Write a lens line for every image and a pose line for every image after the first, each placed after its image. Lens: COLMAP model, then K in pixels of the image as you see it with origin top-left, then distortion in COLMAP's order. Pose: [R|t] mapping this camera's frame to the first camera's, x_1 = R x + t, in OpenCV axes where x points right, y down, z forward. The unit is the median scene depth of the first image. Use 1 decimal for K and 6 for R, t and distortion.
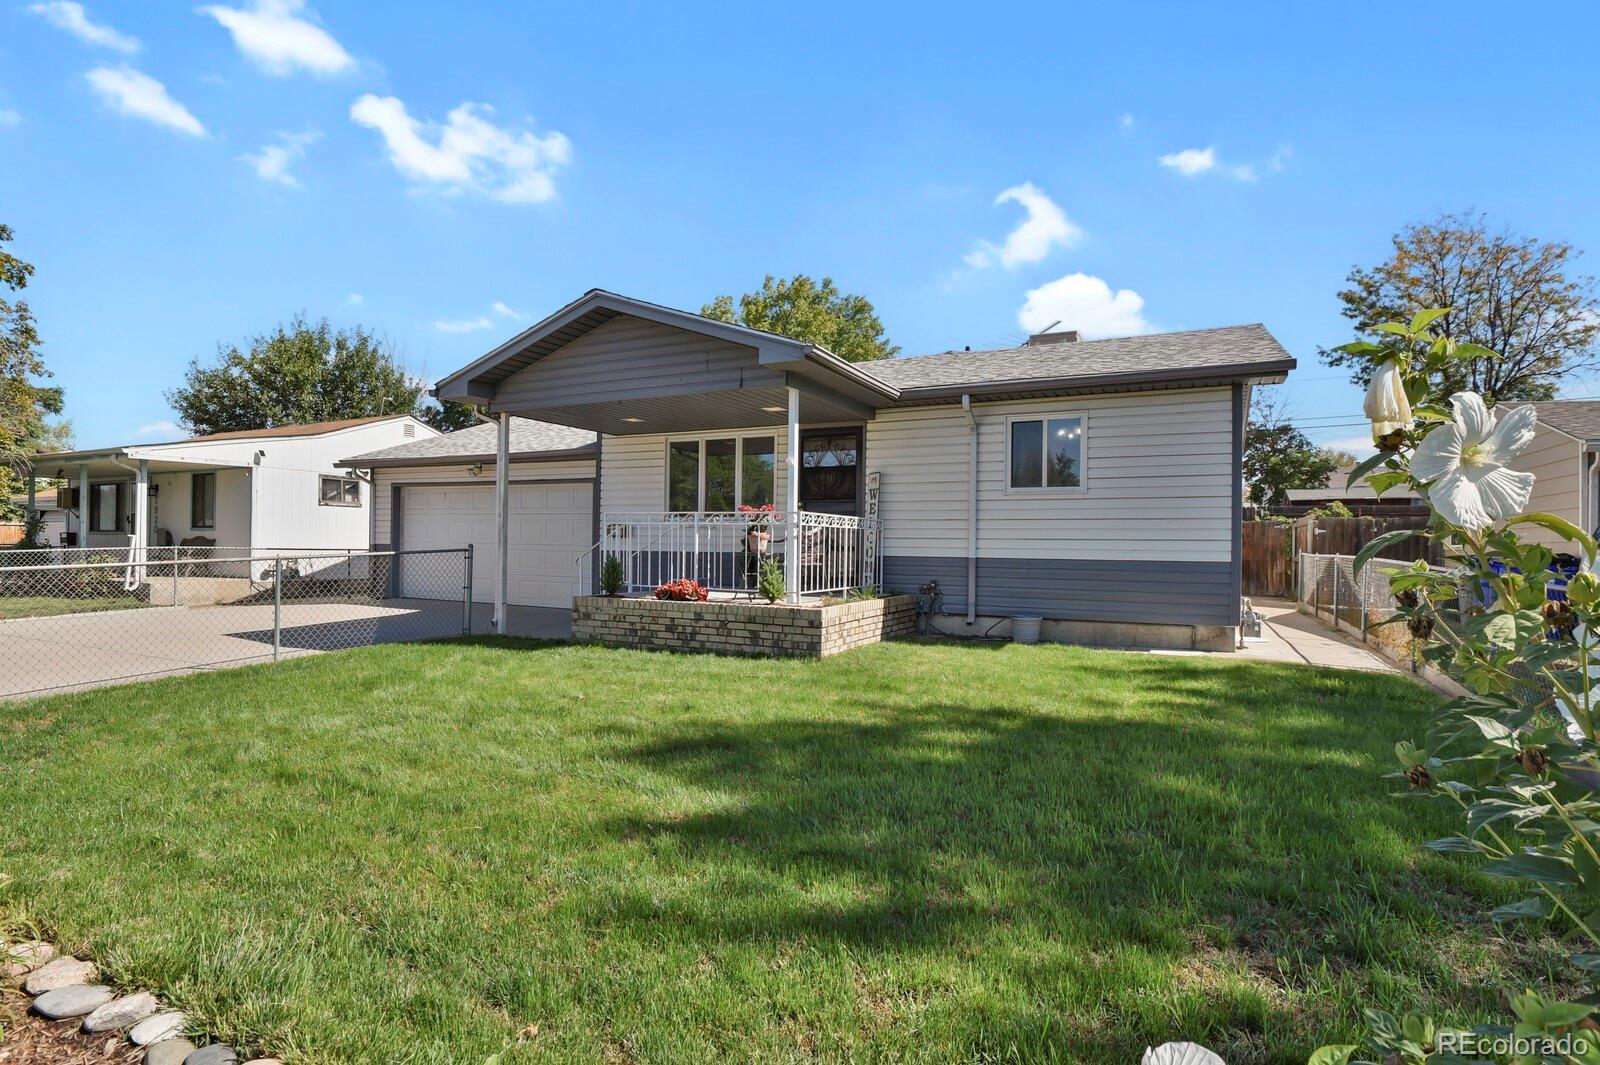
lens RADIAL K [[773.7, 0, 806.6], [0, 773.7, 541.1], [0, 0, 1]] dist [-0.020227, -0.005867]
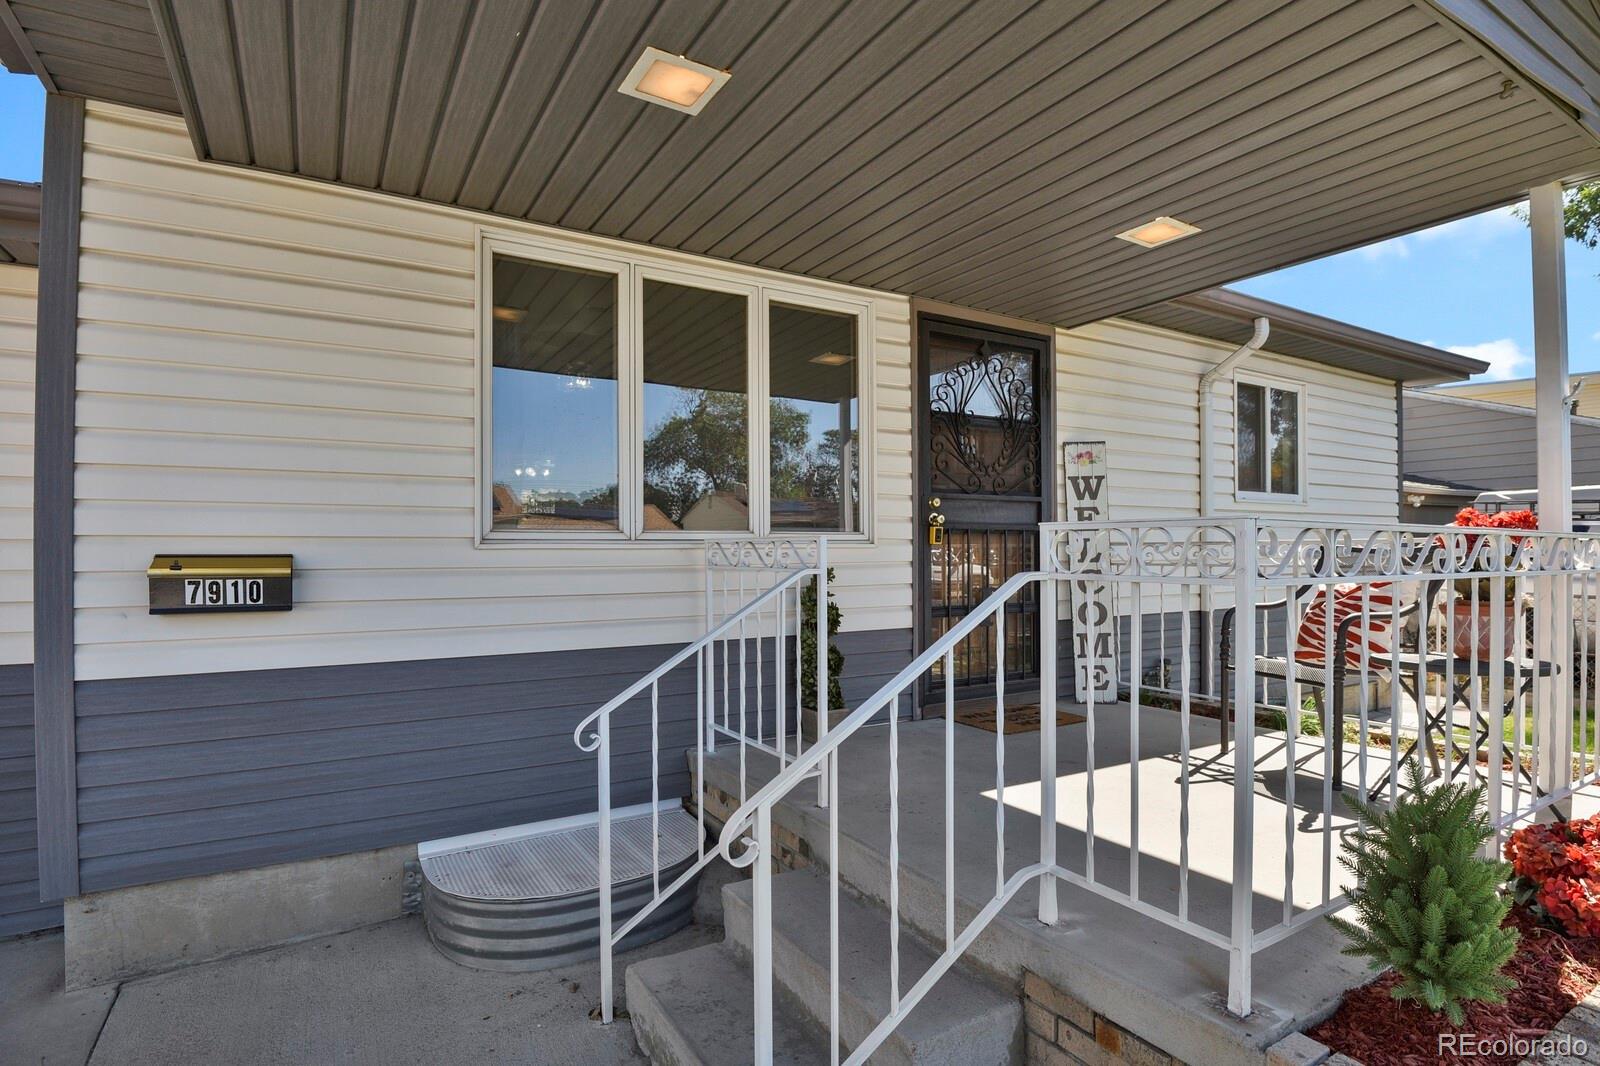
lens RADIAL K [[780.2, 0, 802.1], [0, 780.2, 541.6], [0, 0, 1]] dist [-0.021885, -0.005766]
pose [[0.576763, 0.002794, 0.816907, -0.361328], [0.011038, 0.999876, -0.011213, -0.024786], [-0.816837, 0.015484, 0.576661, 0.817974]]
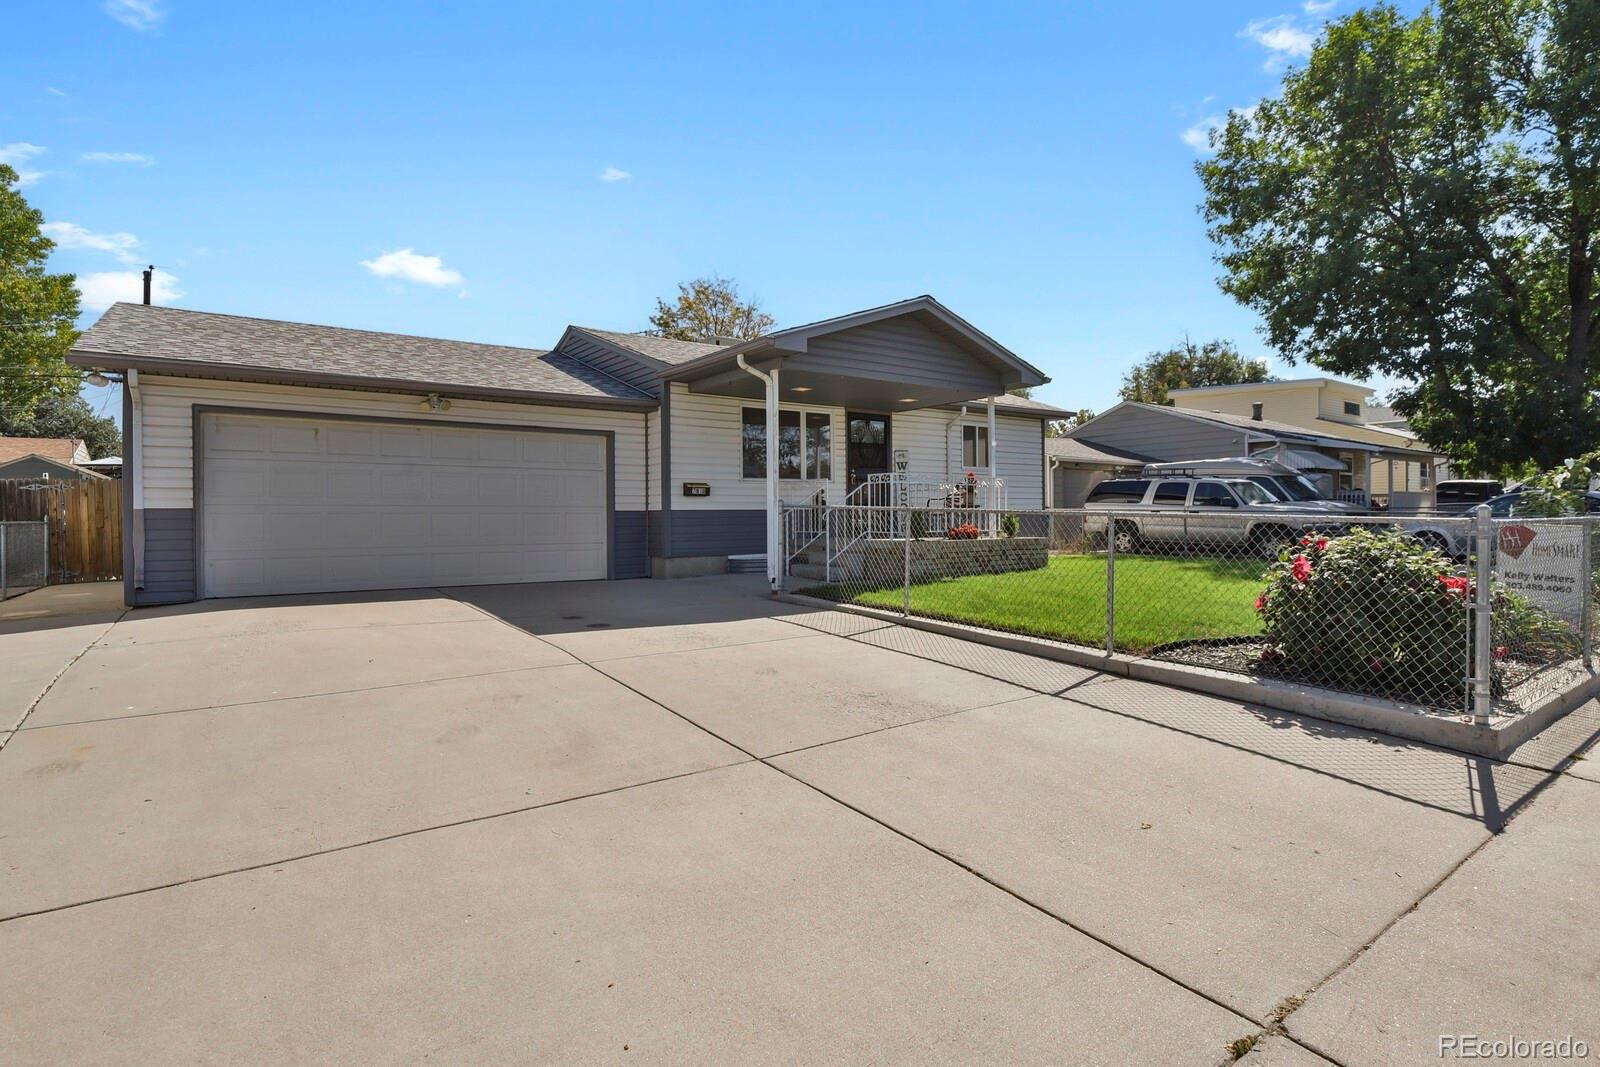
lens RADIAL K [[780.2, 0, 802.1], [0, 780.2, 542.1], [0, 0, 1]] dist [-0.021885, -0.005766]
pose [[0.494967, -0.045090, 0.867741, -1.155226], [0.016382, 0.998959, 0.042564, 0.013286], [-0.868757, -0.006852, 0.495191, 0.428439]]
